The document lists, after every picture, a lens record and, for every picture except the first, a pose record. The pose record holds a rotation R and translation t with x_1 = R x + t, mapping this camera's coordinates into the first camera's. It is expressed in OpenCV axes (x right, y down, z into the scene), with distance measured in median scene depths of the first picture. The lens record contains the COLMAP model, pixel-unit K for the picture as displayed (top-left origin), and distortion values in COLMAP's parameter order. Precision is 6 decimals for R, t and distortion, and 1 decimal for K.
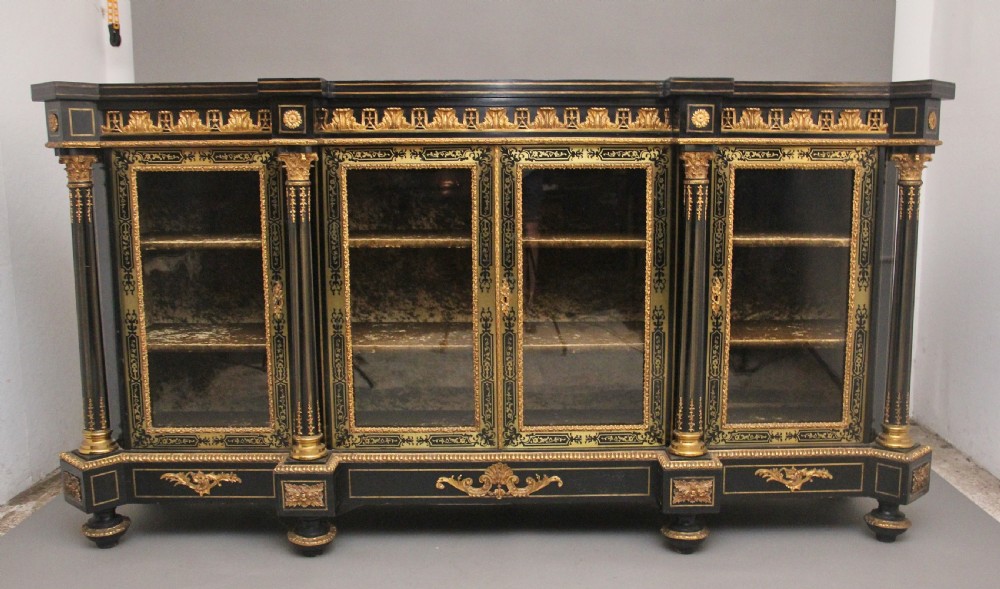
lens RADIAL K [[1040.1, 0, 506.7], [0, 1040.1, 368.2], [0, 0, 1]] dist [-0.185520, 0.314685]
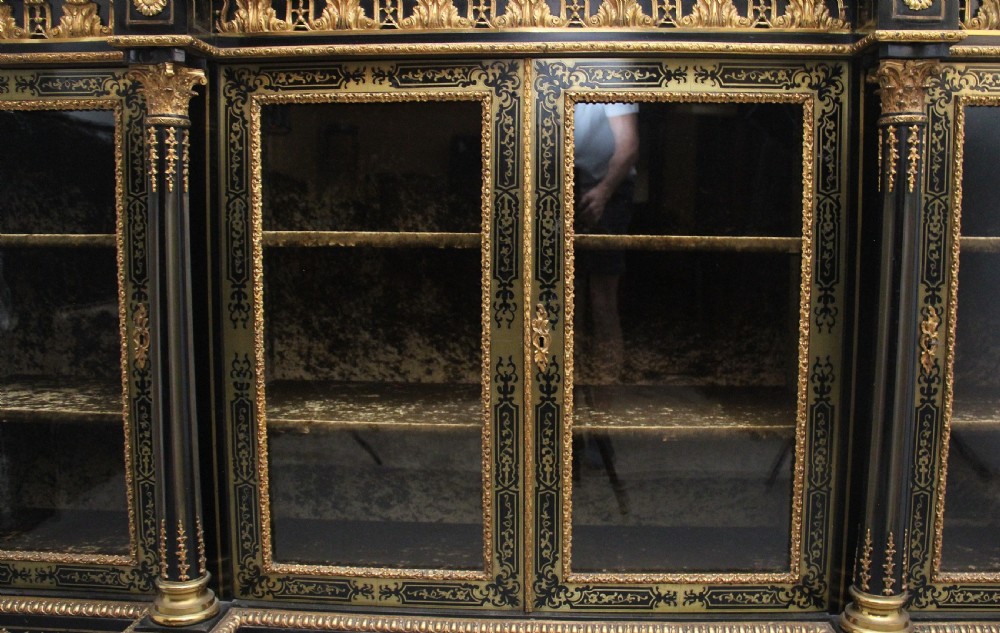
lens RADIAL K [[897.7, 0, 502.9], [0, 897.7, 332.3], [0, 0, 1]] dist [-0.178859, 0.158670]
pose [[0.997489, 0.013688, -0.069490, 0.011215], [-0.020966, 0.994239, -0.105111, -0.021616], [0.067651, 0.106304, 0.992030, 0.539386]]
